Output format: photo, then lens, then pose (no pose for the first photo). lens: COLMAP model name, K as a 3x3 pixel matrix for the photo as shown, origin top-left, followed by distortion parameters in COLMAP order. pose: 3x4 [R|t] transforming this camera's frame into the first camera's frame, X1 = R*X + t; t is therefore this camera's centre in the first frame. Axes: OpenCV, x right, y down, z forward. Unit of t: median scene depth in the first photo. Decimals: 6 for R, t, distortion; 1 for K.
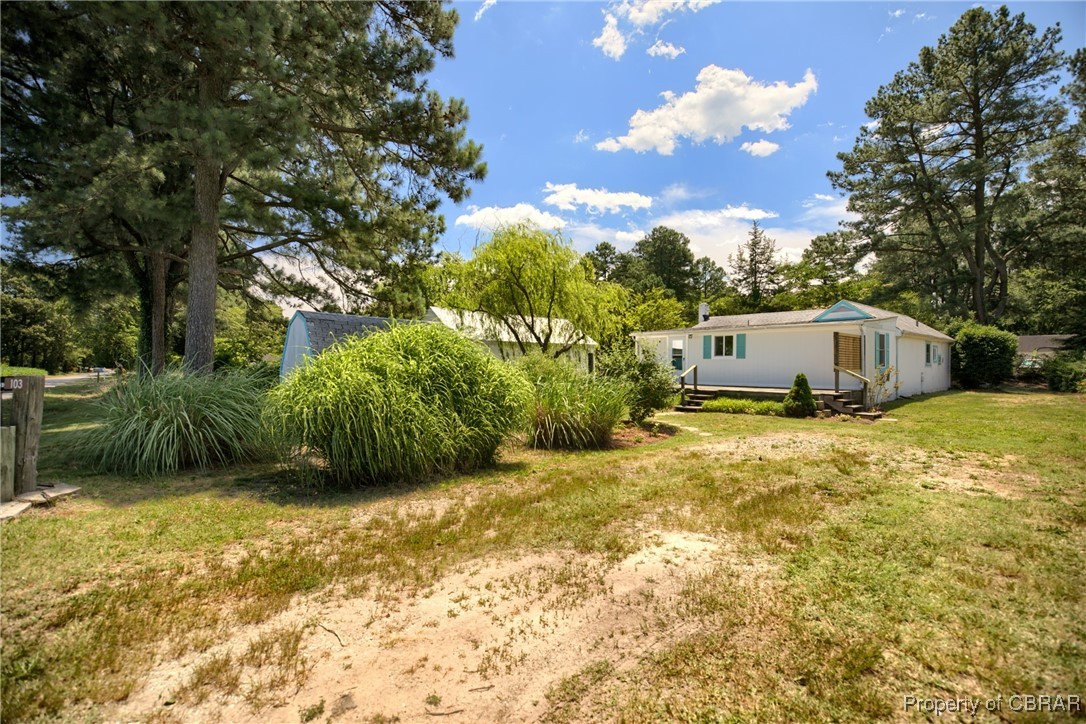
lens RADIAL K [[522.1, 0, 543.0], [0, 522.1, 362.0], [0, 0, 1]] dist [0.000579, 0.000235]
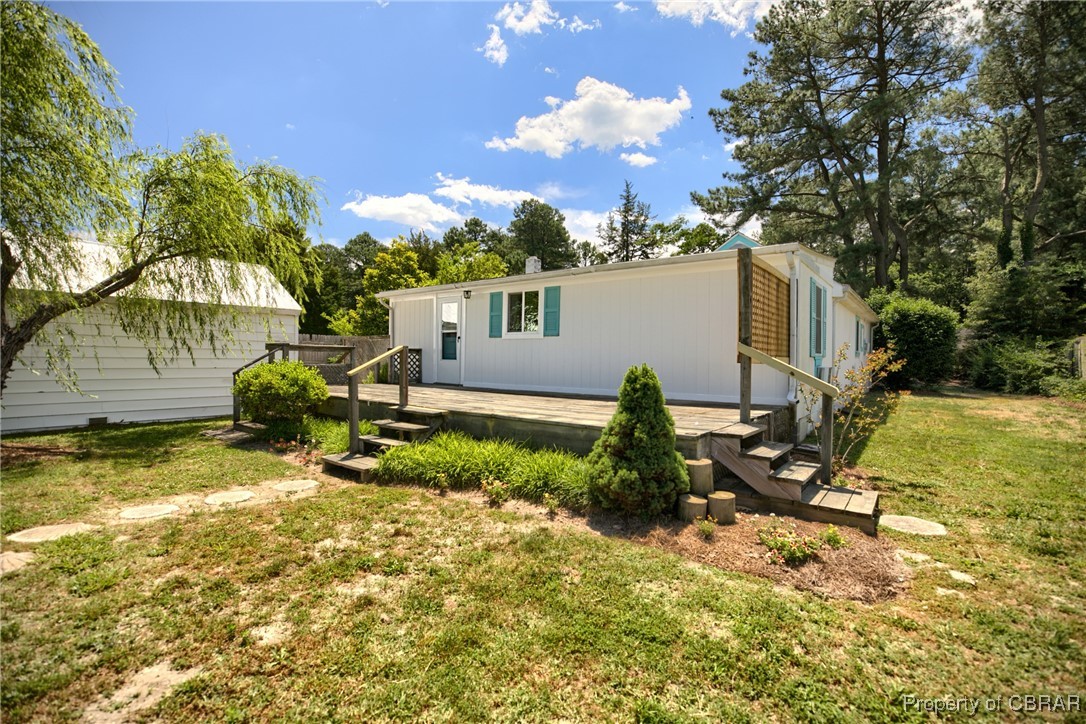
lens RADIAL K [[498.1, 0, 541.5], [0, 498.1, 362.1], [0, 0, 1]] dist [-0.007713, 0.000772]
pose [[0.983431, 0.004183, 0.181233, 0.170603], [-0.006618, 0.999896, 0.012834, 0.006879], [-0.181160, -0.013821, 0.983356, 0.322827]]
